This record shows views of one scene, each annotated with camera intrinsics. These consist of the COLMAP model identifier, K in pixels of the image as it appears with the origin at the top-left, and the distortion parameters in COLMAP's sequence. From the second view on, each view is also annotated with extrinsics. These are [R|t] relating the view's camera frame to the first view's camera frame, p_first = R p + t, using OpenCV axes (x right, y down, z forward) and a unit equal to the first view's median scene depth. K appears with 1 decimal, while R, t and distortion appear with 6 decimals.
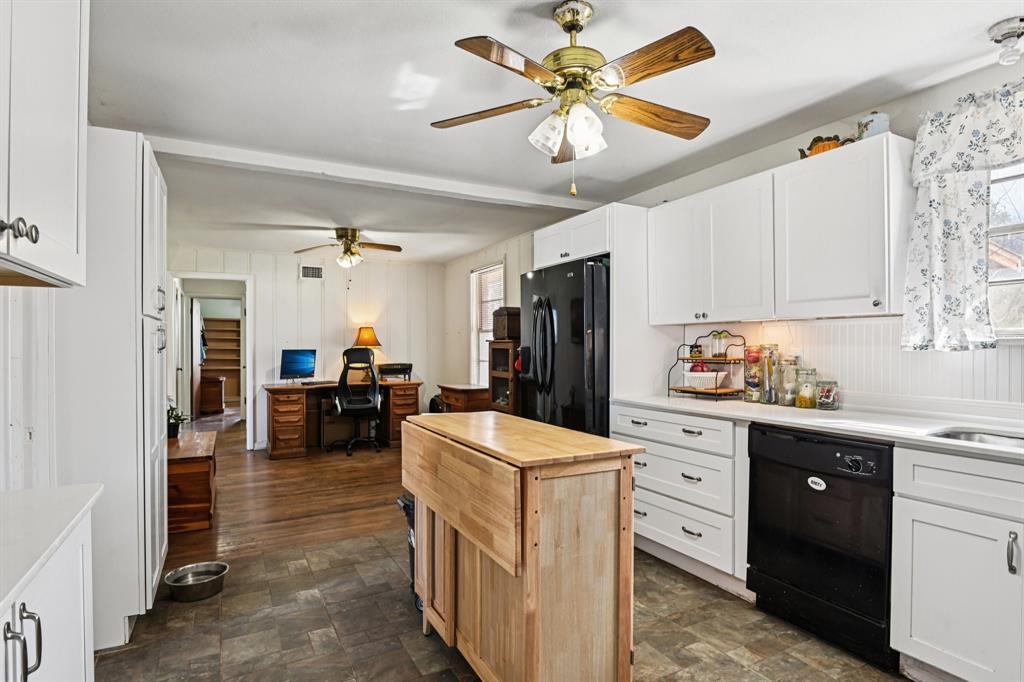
lens RADIAL K [[540.7, 0, 516.7], [0, 540.7, 349.0], [0, 0, 1]] dist [-0.008643, -0.011465]
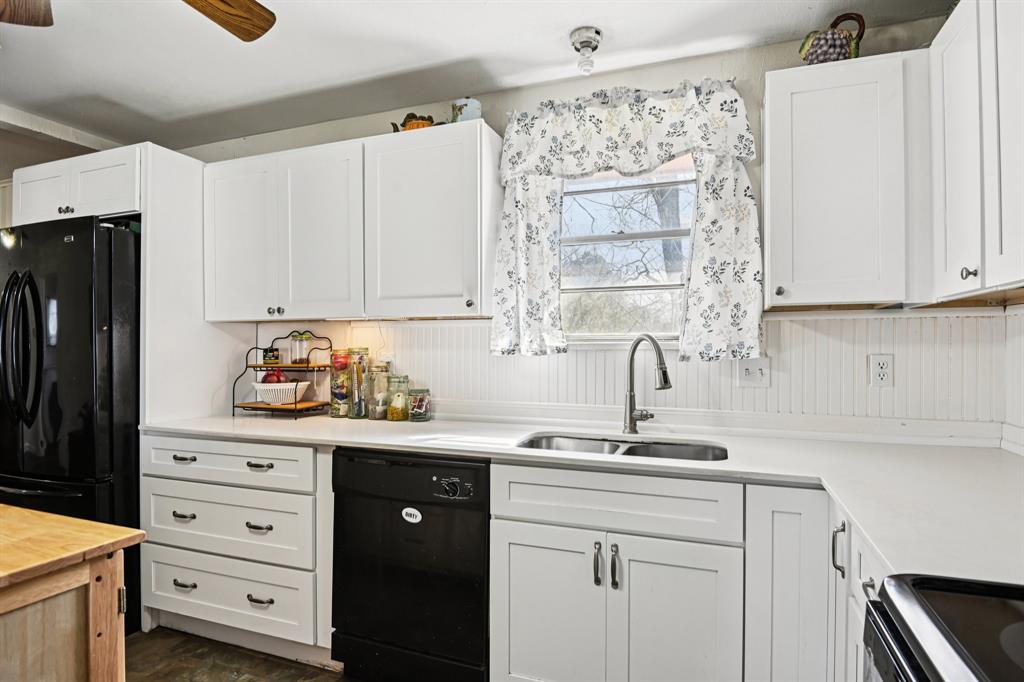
lens RADIAL K [[540.7, 0, 516.7], [0, 540.7, 349.0], [0, 0, 1]] dist [-0.008643, -0.011465]
pose [[0.753562, 0.003562, 0.657367, 0.097881], [0.000908, 0.999979, -0.006459, -0.001437], [-0.657377, 0.005464, 0.753542, 0.197789]]
